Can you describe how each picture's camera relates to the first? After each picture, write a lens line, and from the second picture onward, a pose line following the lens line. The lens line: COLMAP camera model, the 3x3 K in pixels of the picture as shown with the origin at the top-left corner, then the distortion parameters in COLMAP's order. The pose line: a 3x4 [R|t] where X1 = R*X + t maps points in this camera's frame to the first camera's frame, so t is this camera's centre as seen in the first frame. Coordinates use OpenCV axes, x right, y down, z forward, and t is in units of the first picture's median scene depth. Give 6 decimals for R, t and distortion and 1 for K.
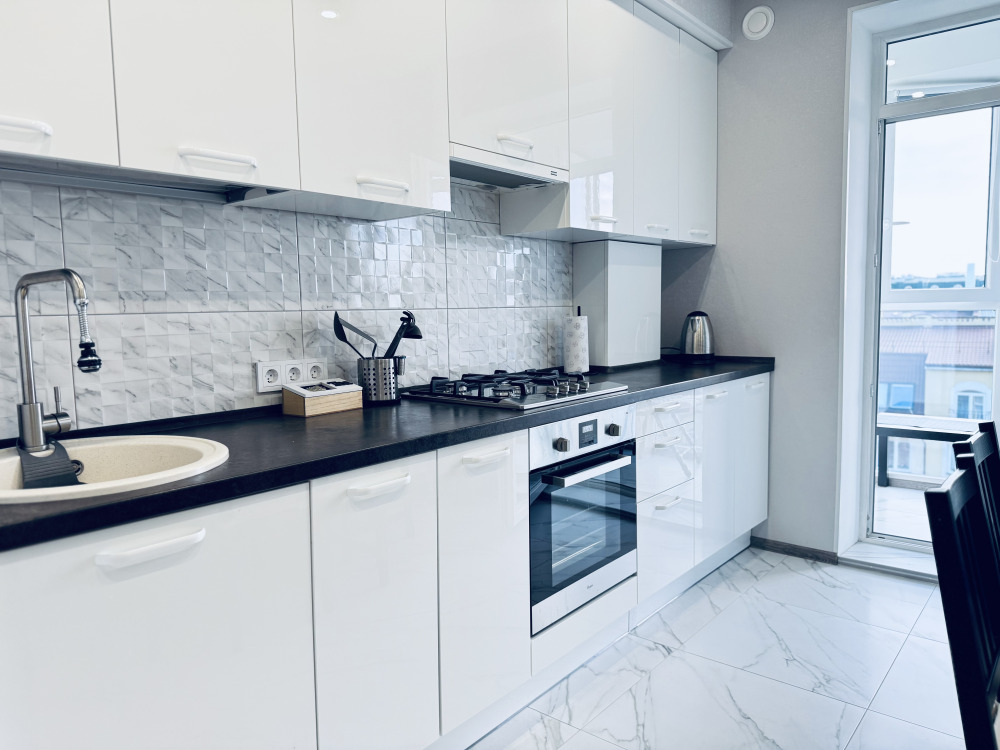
lens RADIAL K [[701.5, 0, 494.2], [0, 701.5, 373.3], [0, 0, 1]] dist [0.146578, -0.266461]
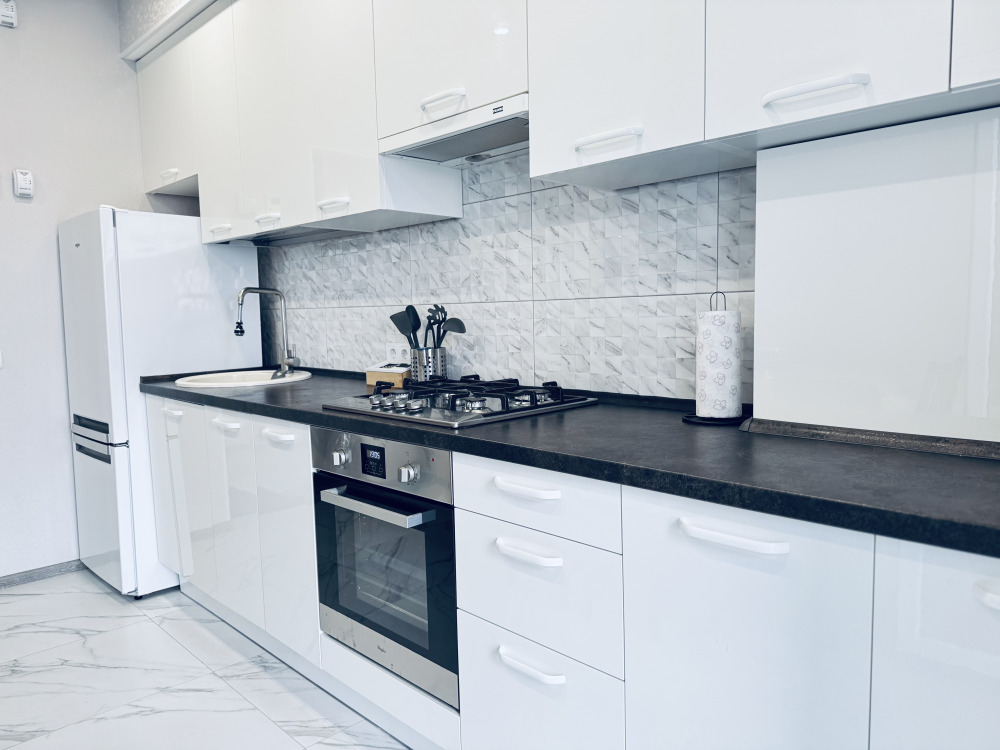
lens RADIAL K [[701.5, 0, 494.2], [0, 701.5, 373.3], [0, 0, 1]] dist [0.146578, -0.266461]
pose [[-0.103987, 0.111635, -0.988294, 0.924156], [-0.064563, 0.990827, 0.118714, -0.120936], [0.992481, 0.076151, -0.095825, 1.226573]]
